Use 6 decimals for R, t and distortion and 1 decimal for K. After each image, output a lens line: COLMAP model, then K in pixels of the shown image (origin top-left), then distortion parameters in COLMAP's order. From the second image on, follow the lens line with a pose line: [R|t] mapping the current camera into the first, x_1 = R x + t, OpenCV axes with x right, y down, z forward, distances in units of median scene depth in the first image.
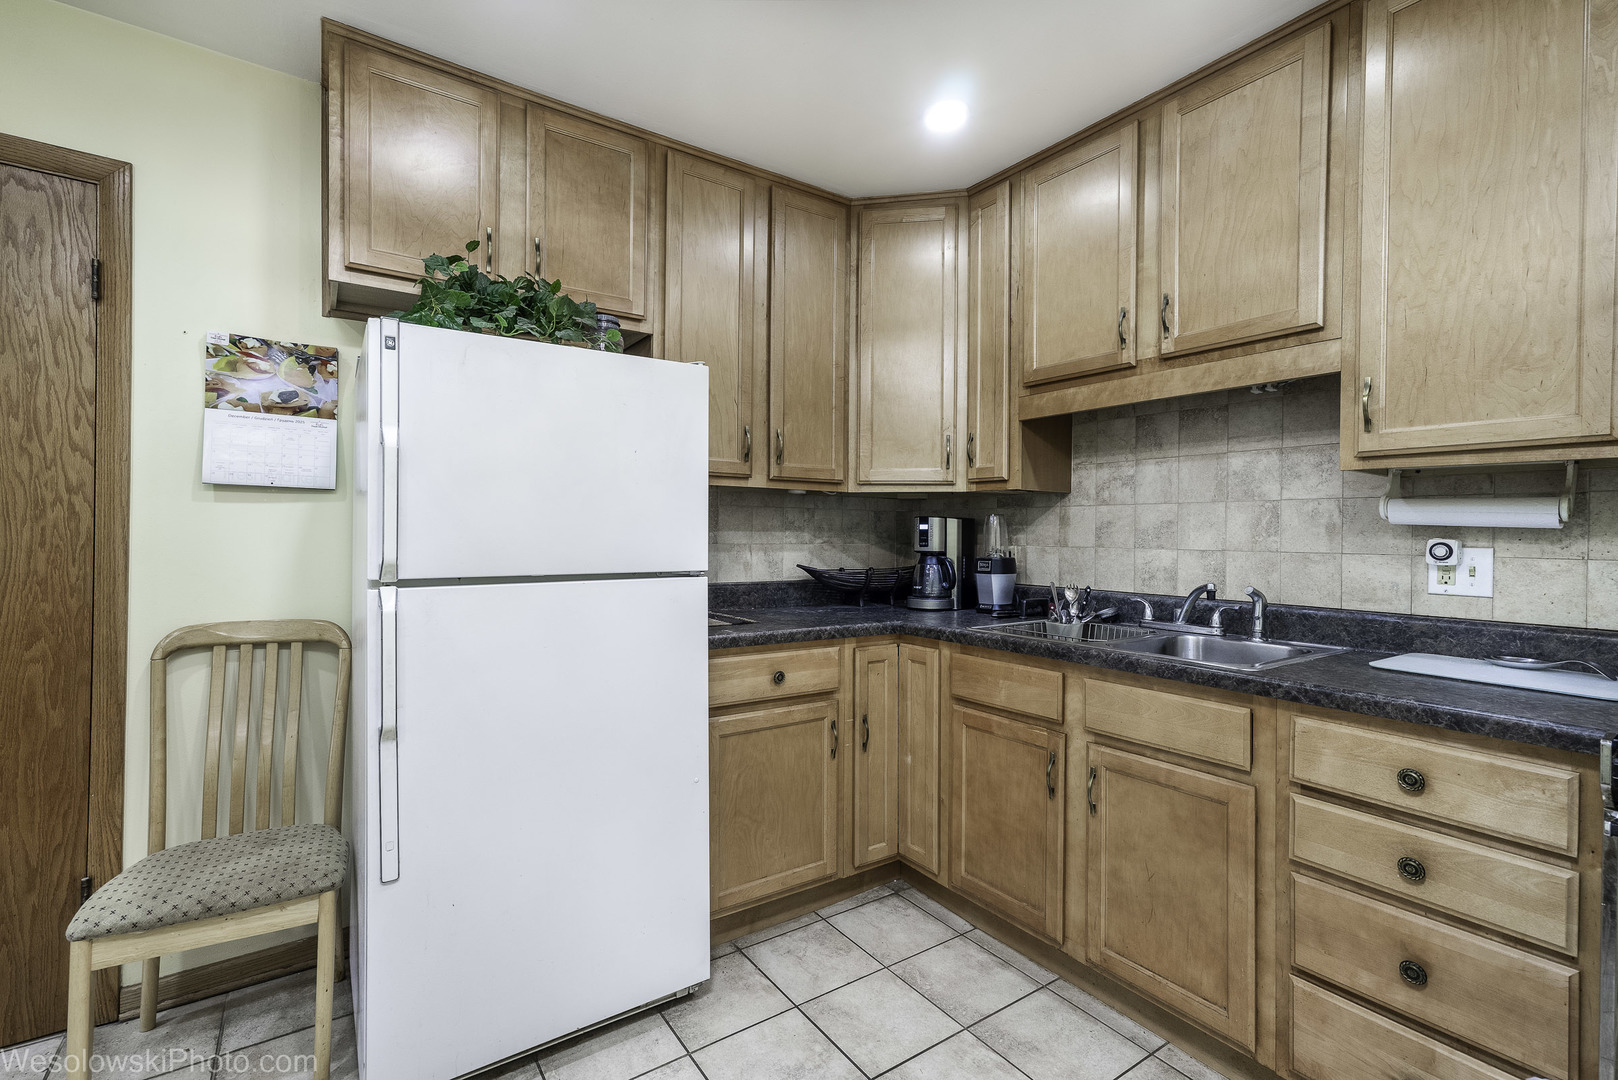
lens RADIAL K [[734.9, 0, 809.2], [0, 734.9, 535.8], [0, 0, 1]] dist [-0.001777, 0.009533]
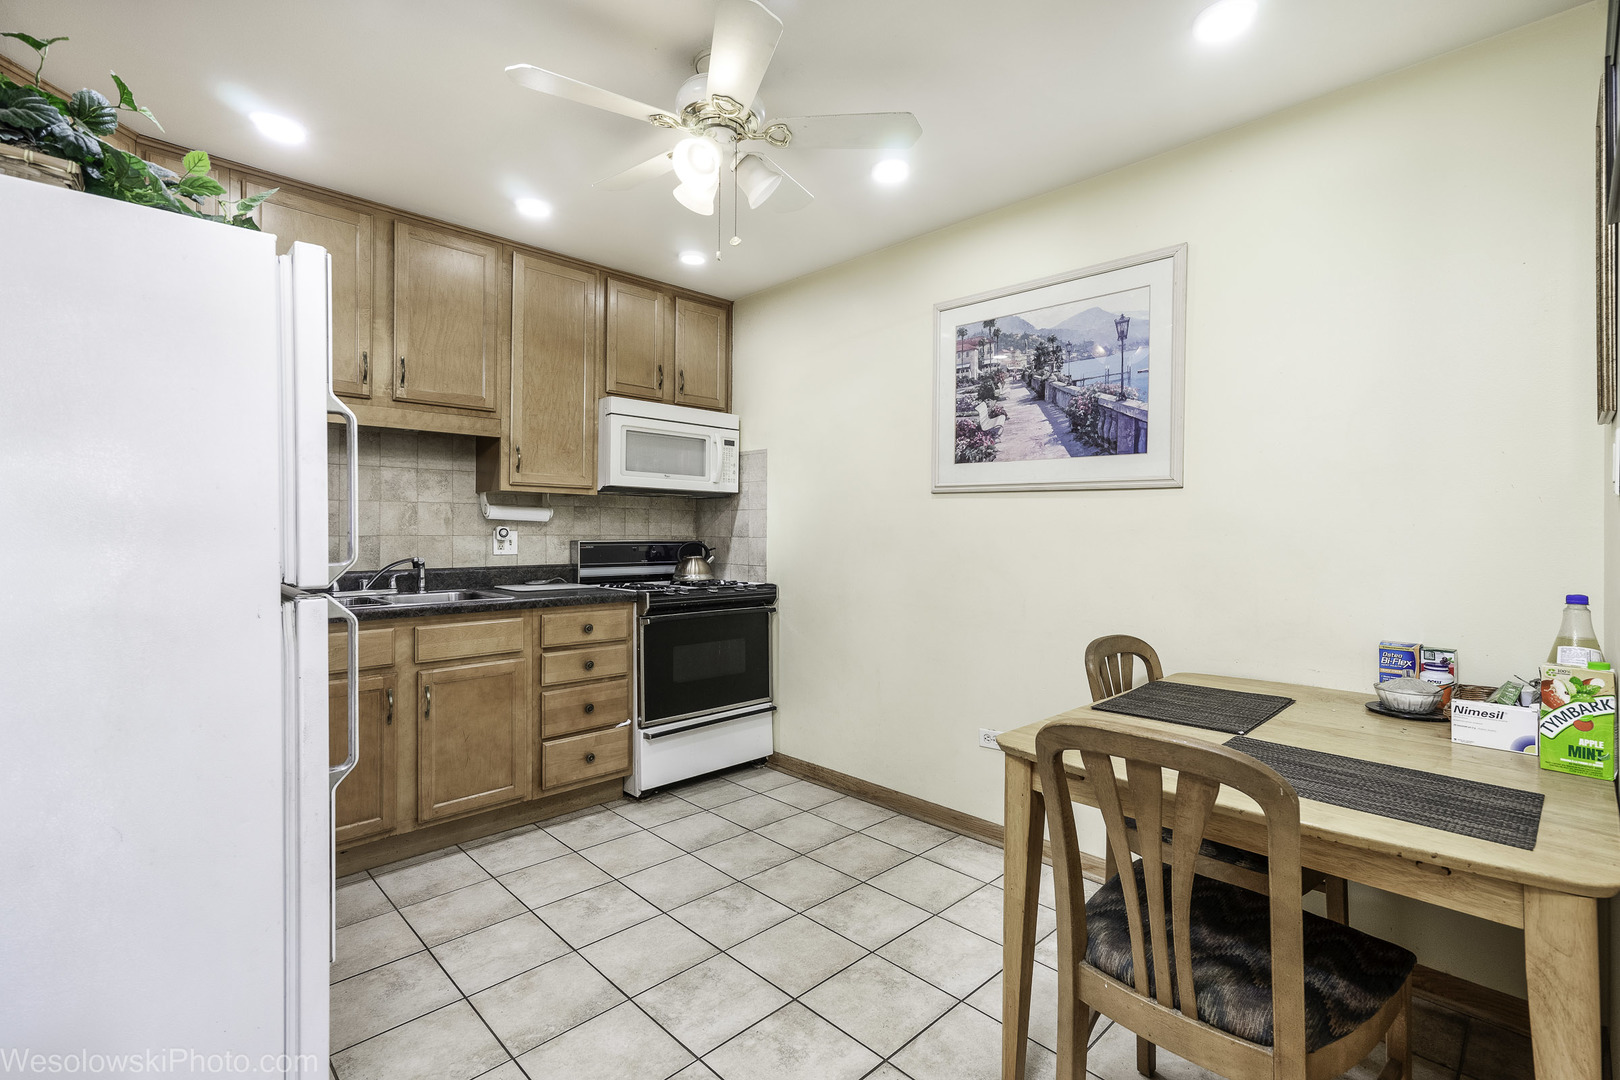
lens RADIAL K [[735.8, 0, 807.7], [0, 735.8, 533.3], [0, 0, 1]] dist [-0.001777, 0.009533]
pose [[-0.170697, -0.011570, 0.985256, -1.044090], [0.003211, 0.999919, 0.012299, 0.000743], [-0.985318, 0.005263, -0.170646, 0.458087]]
